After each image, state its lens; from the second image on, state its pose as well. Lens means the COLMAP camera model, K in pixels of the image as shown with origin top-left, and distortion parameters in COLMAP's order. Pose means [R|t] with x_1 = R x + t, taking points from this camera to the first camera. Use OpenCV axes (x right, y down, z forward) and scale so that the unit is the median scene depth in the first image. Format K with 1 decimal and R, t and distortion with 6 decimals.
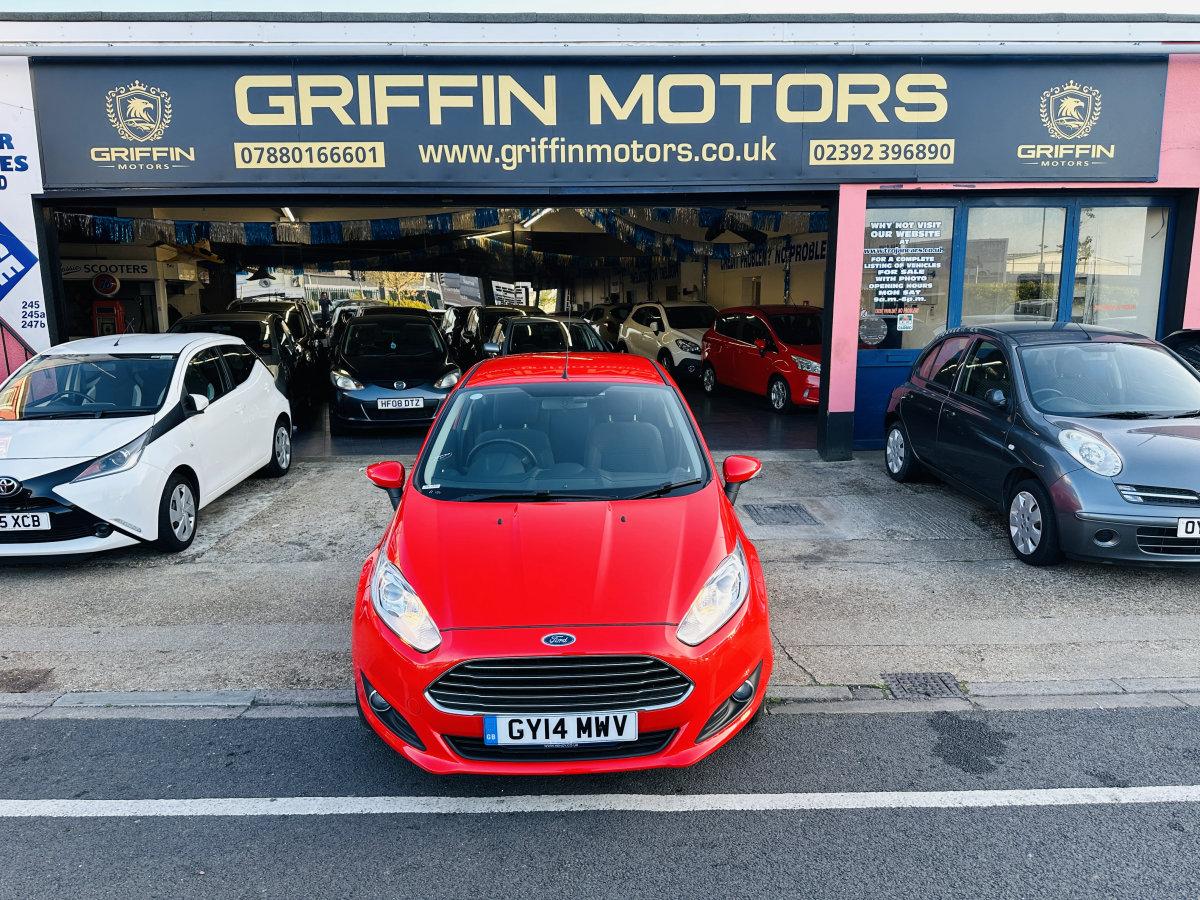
lens RADIAL K [[837.7, 0, 600.0], [0, 837.7, 450.0], [0, 0, 1]] dist [0.043791, -0.048430]
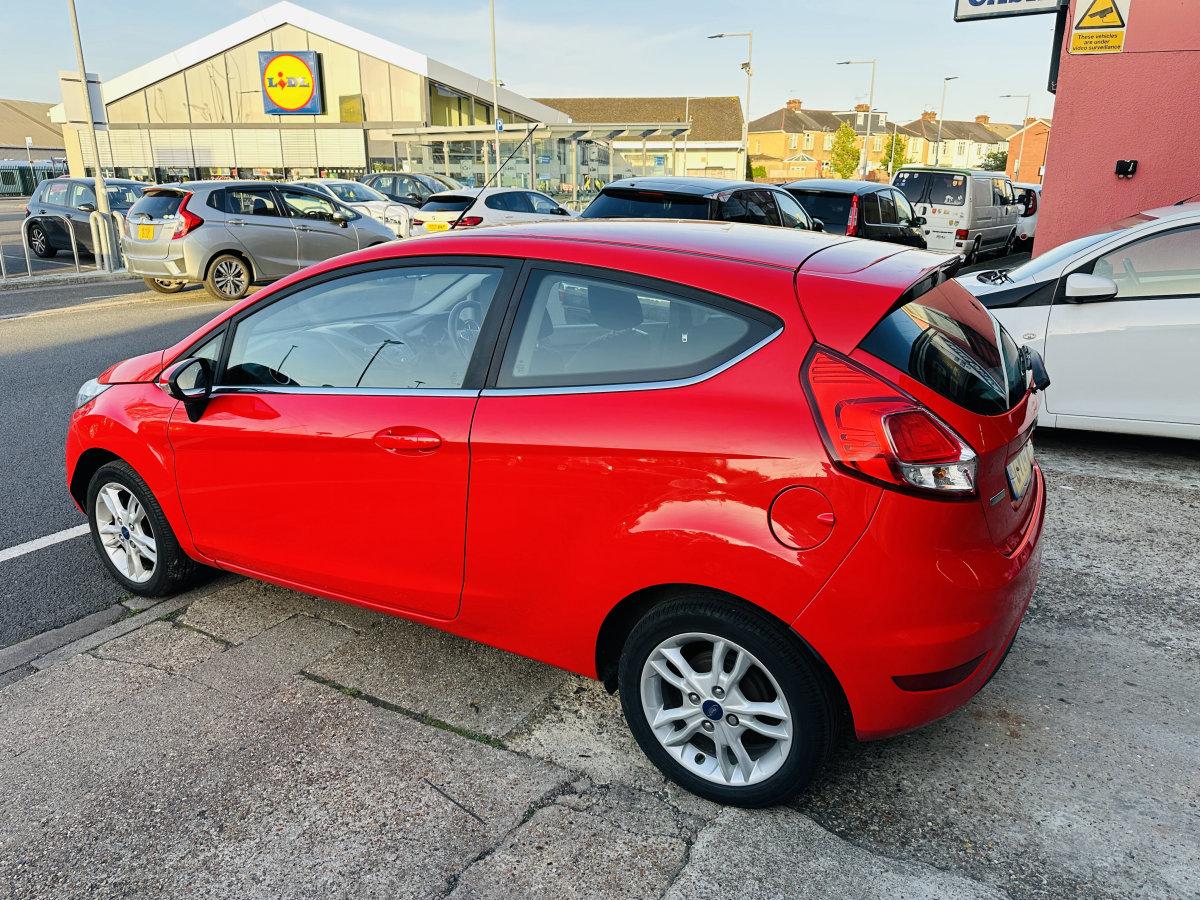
lens RADIAL K [[844.8, 0, 595.4], [0, 844.8, 441.8], [0, 0, 1]] dist [0.043732, -0.051383]
pose [[-0.522986, 0.260267, -0.811632, 0.283697], [-0.144966, 0.911204, 0.385607, -0.121755], [0.839923, 0.319326, -0.438817, 0.798328]]
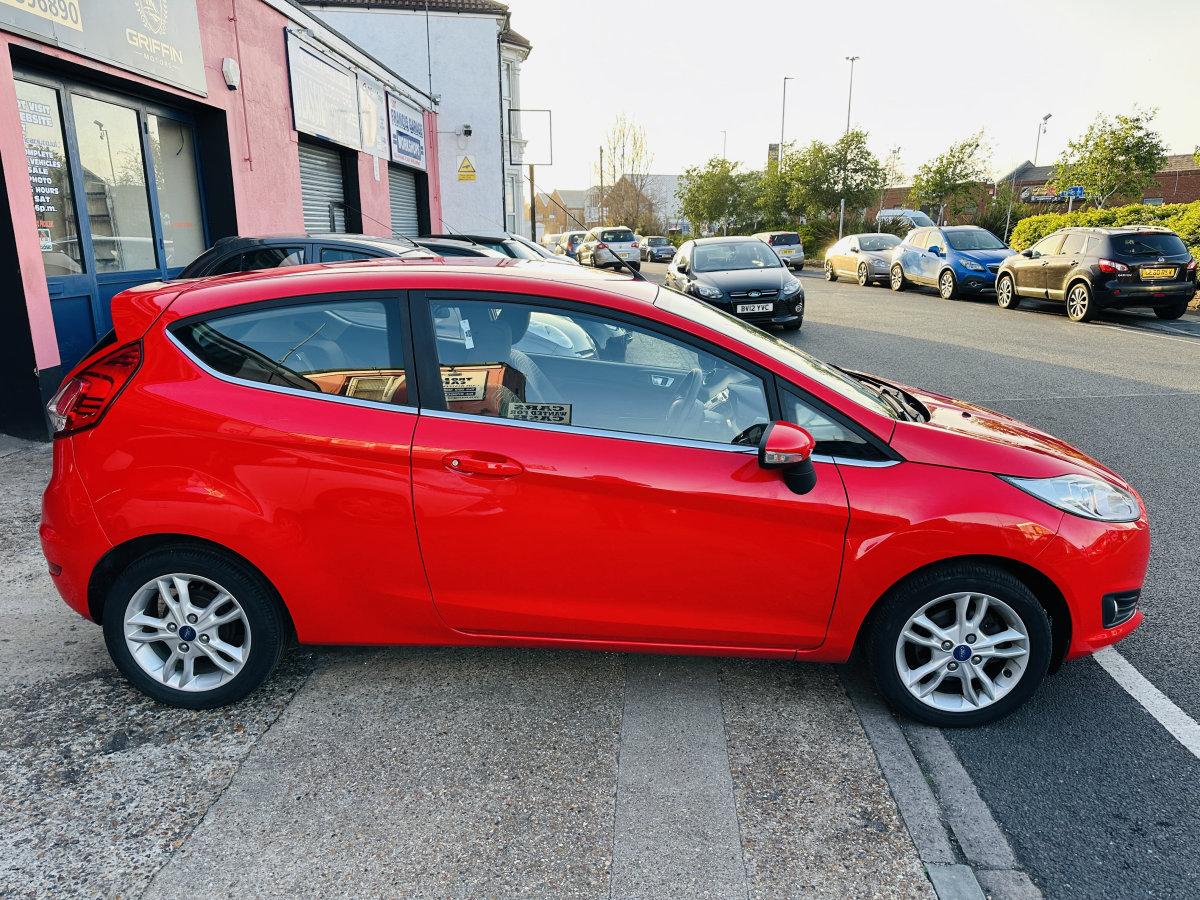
lens RADIAL K [[850.6, 0, 597.4], [0, 850.6, 456.6], [0, 0, 1]] dist [0.023510, -0.034770]
pose [[0.047367, -0.244236, 0.968558, -0.424166], [0.178611, 0.956090, 0.232357, -0.063195], [-0.982779, 0.161989, 0.088911, 0.536661]]
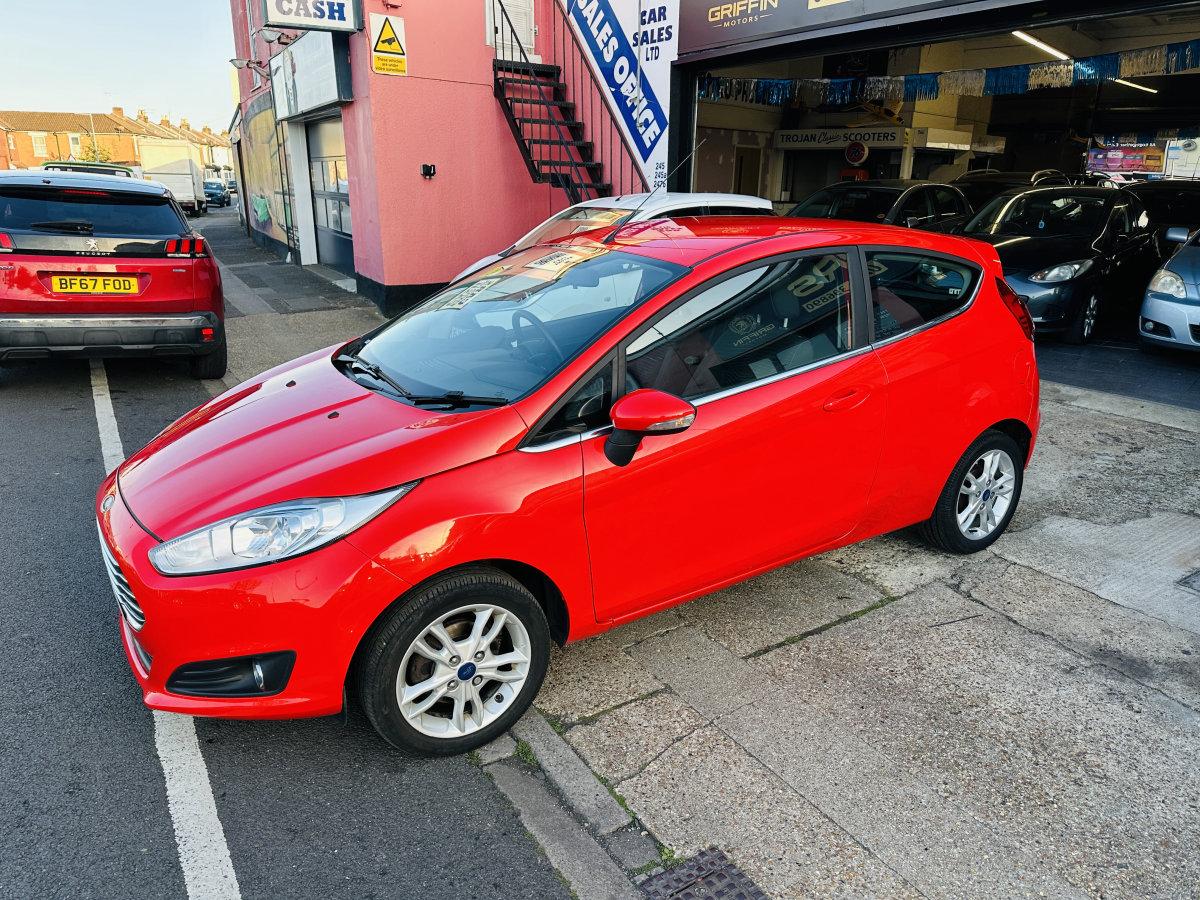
lens RADIAL K [[846.0, 0, 609.3], [0, 846.0, 448.8], [0, 0, 1]] dist [0.062357, -0.088650]
pose [[0.532109, 0.269506, -0.802637, 0.326708], [-0.164875, 0.962822, 0.213988, -0.038992], [0.830468, 0.018470, 0.556761, 0.317179]]
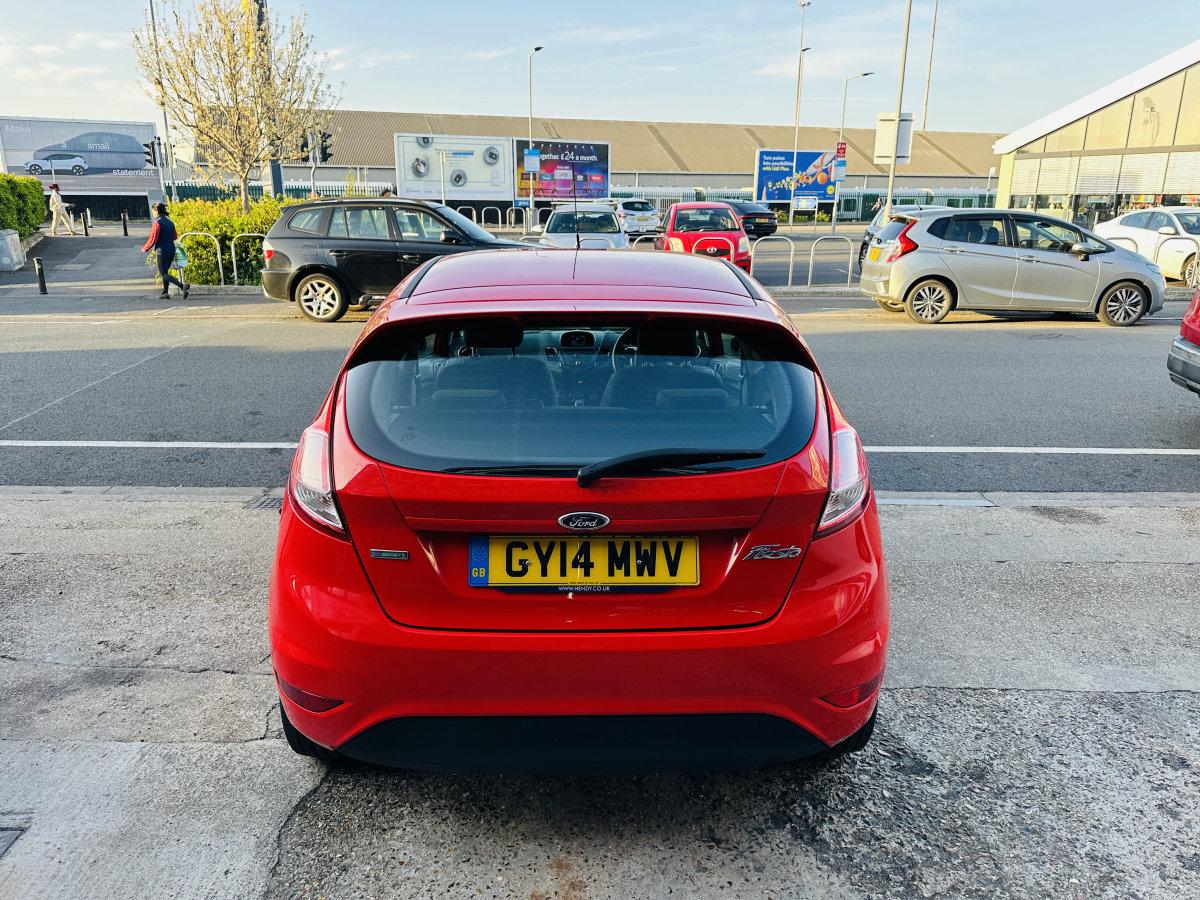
lens RADIAL K [[842.2, 0, 598.9], [0, 842.2, 449.1], [0, 0, 1]] dist [0.065497, -0.084672]
pose [[-0.999974, 0.005844, -0.004321, -0.030341], [0.003332, 0.896985, 0.442049, -0.155305], [0.006459, 0.442023, -0.896981, 0.986520]]
